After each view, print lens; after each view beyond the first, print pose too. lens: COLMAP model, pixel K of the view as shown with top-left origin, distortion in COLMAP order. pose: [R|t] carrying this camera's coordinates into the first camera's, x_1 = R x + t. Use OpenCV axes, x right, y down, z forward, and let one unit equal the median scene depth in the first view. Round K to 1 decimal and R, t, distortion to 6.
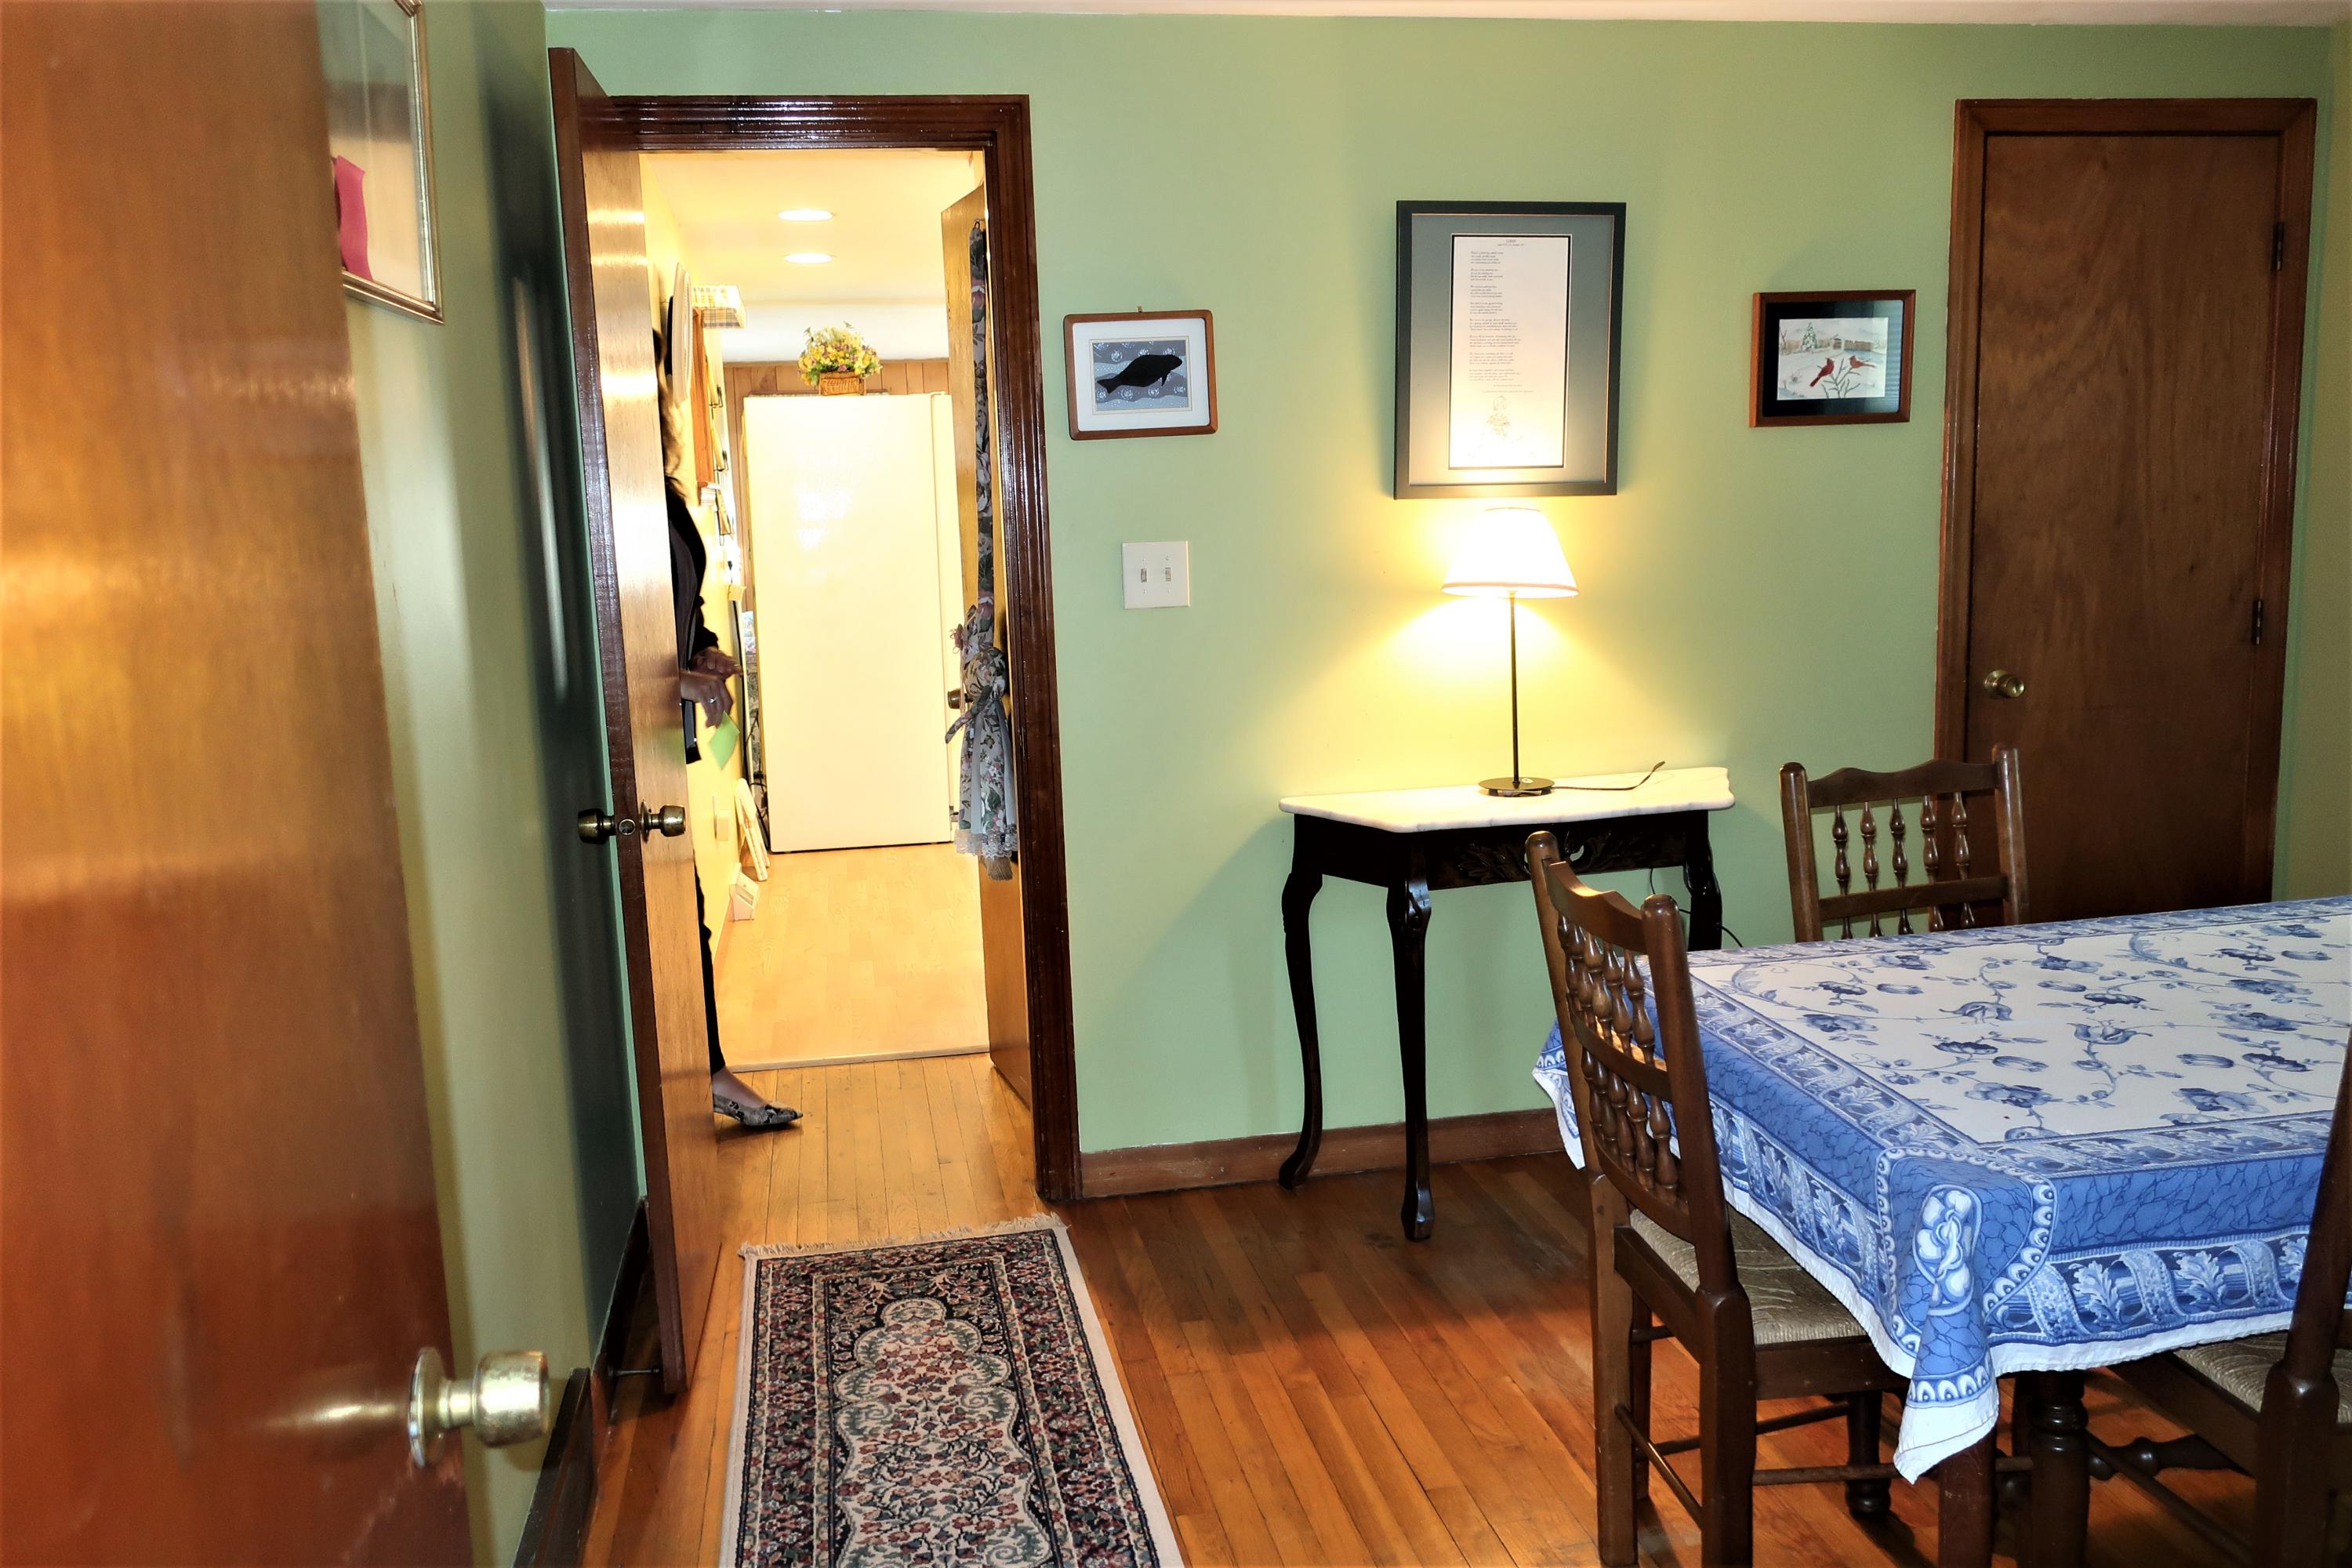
lens RADIAL K [[1841.6, 0, 1171.0], [0, 1841.6, 788.5], [0, 0, 1]] dist [-0.008576, 0.012453]
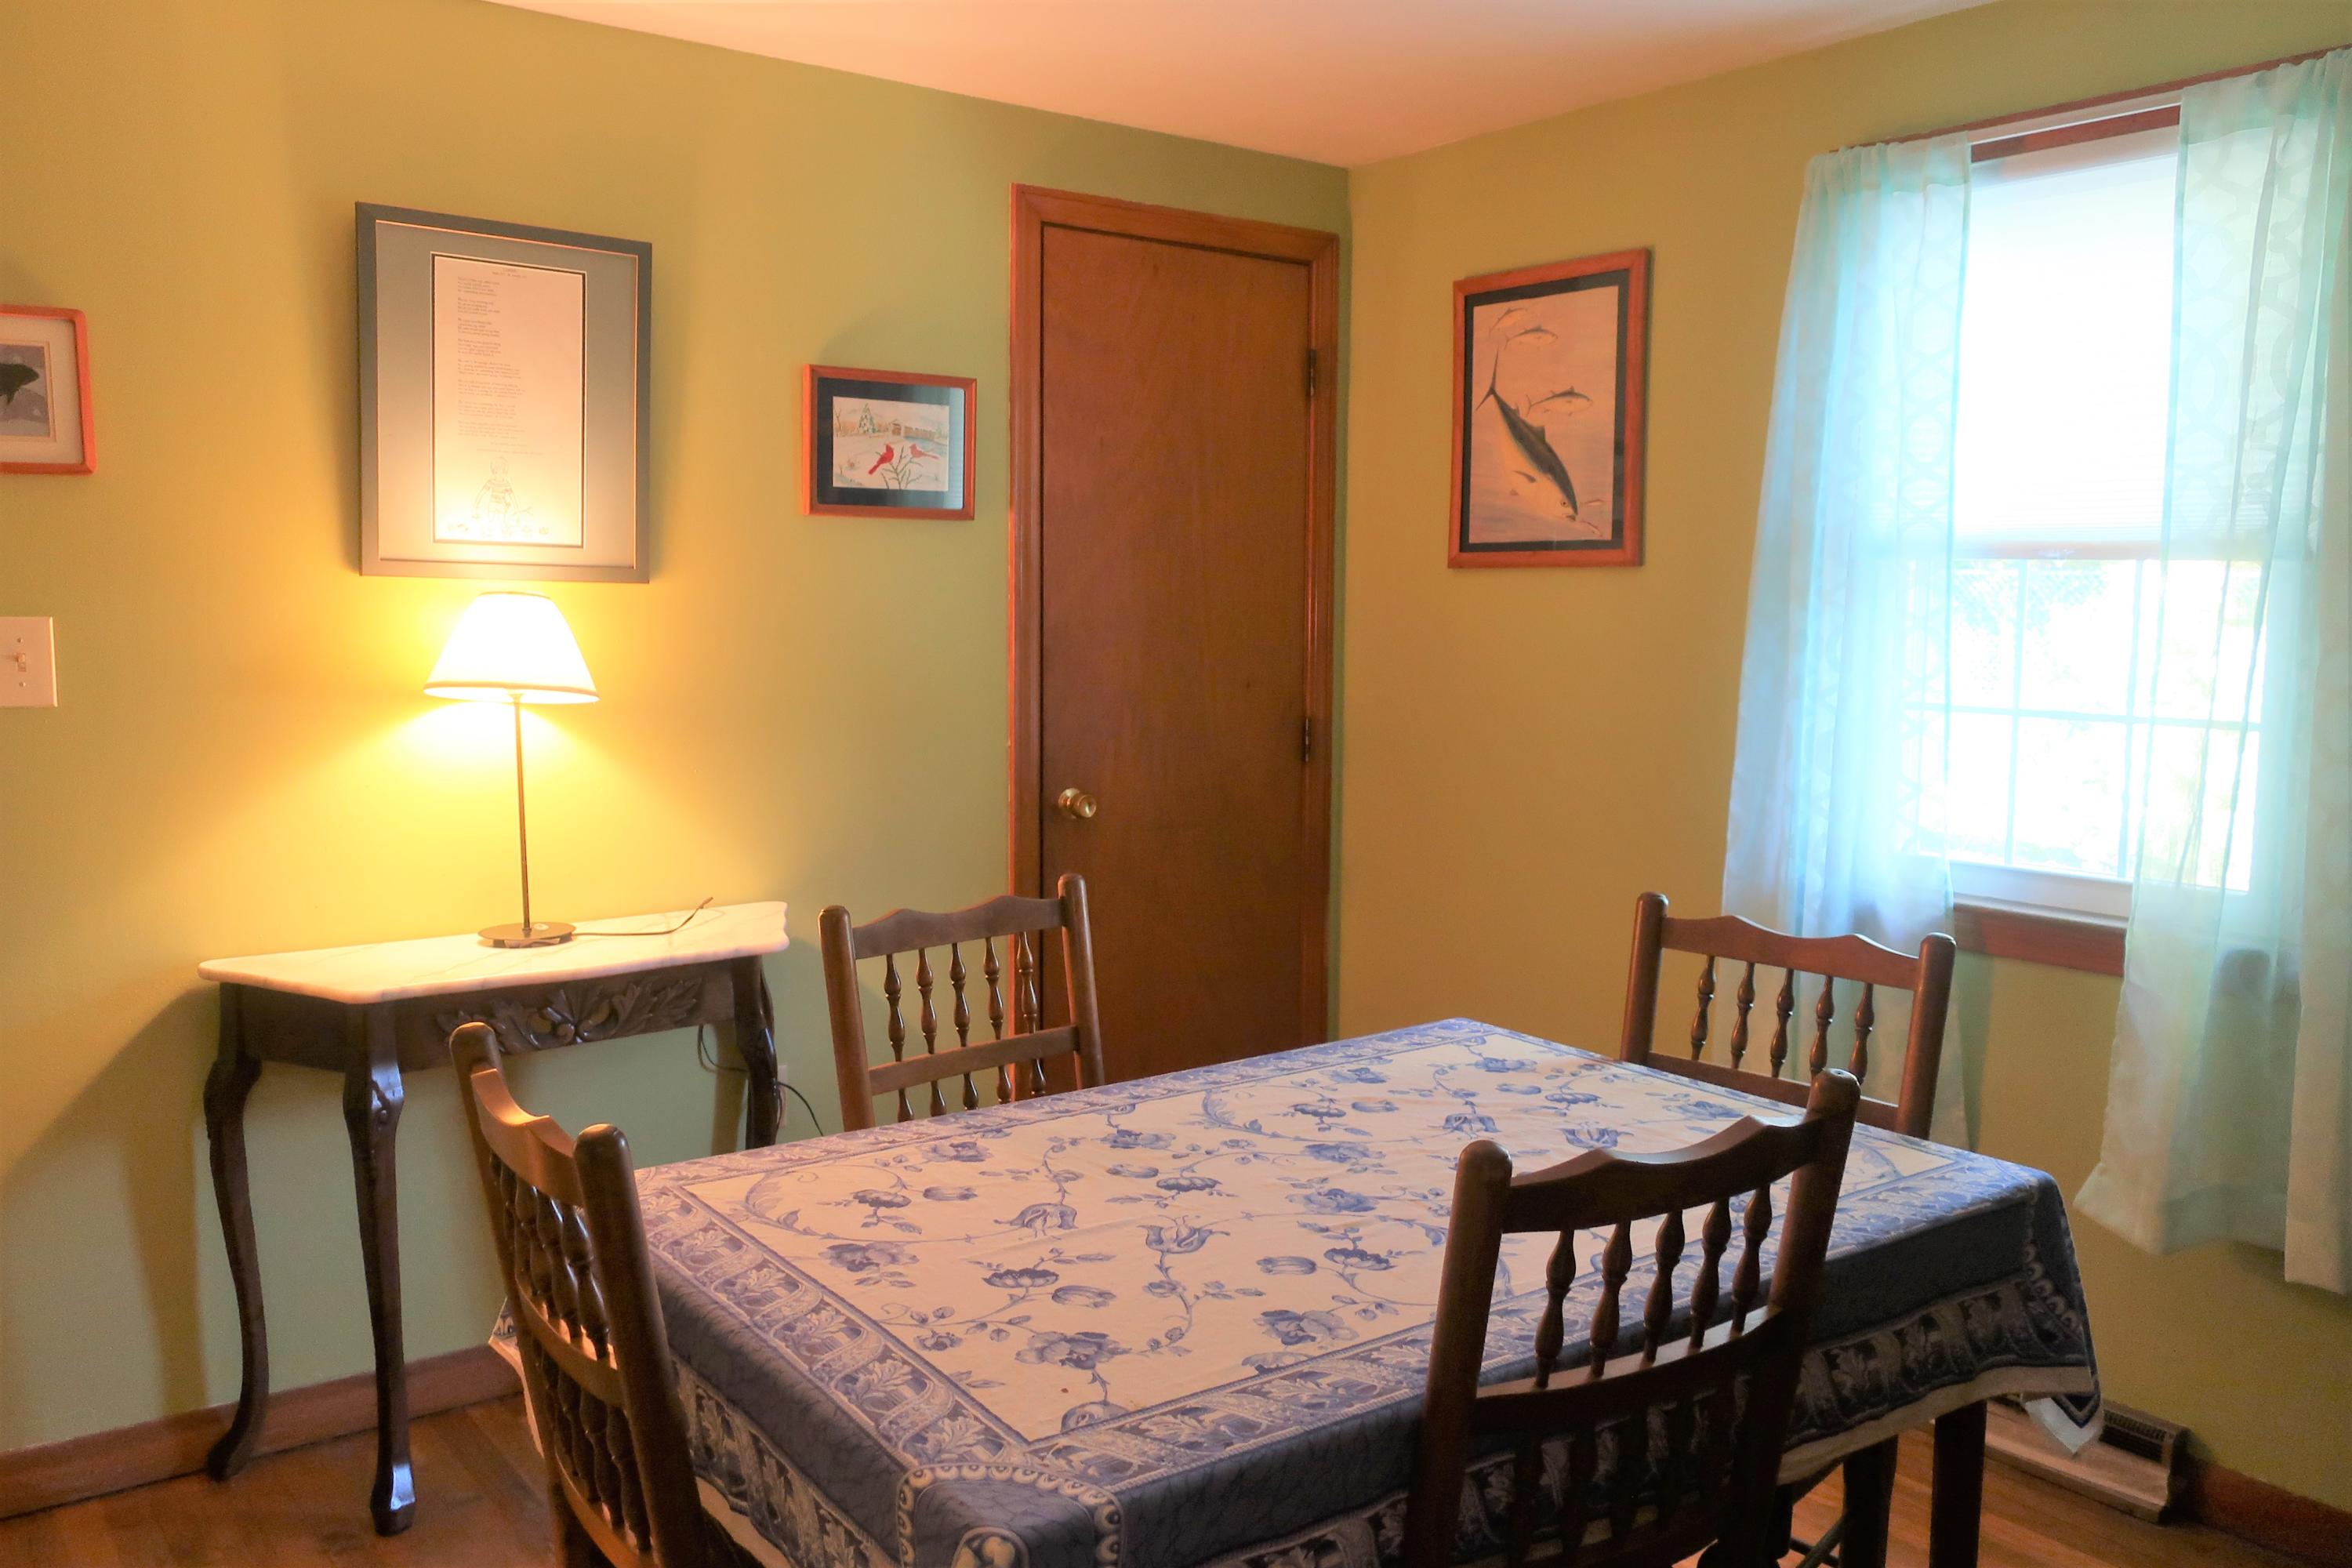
lens RADIAL K [[1841.6, 0, 1174.1], [0, 1841.6, 787.1], [0, 0, 1]] dist [-0.008576, 0.012453]
pose [[0.892820, -0.002381, 0.450407, 0.081012], [0.029669, 0.998125, -0.053536, -0.014642], [-0.449435, 0.061161, 0.891217, 0.152185]]
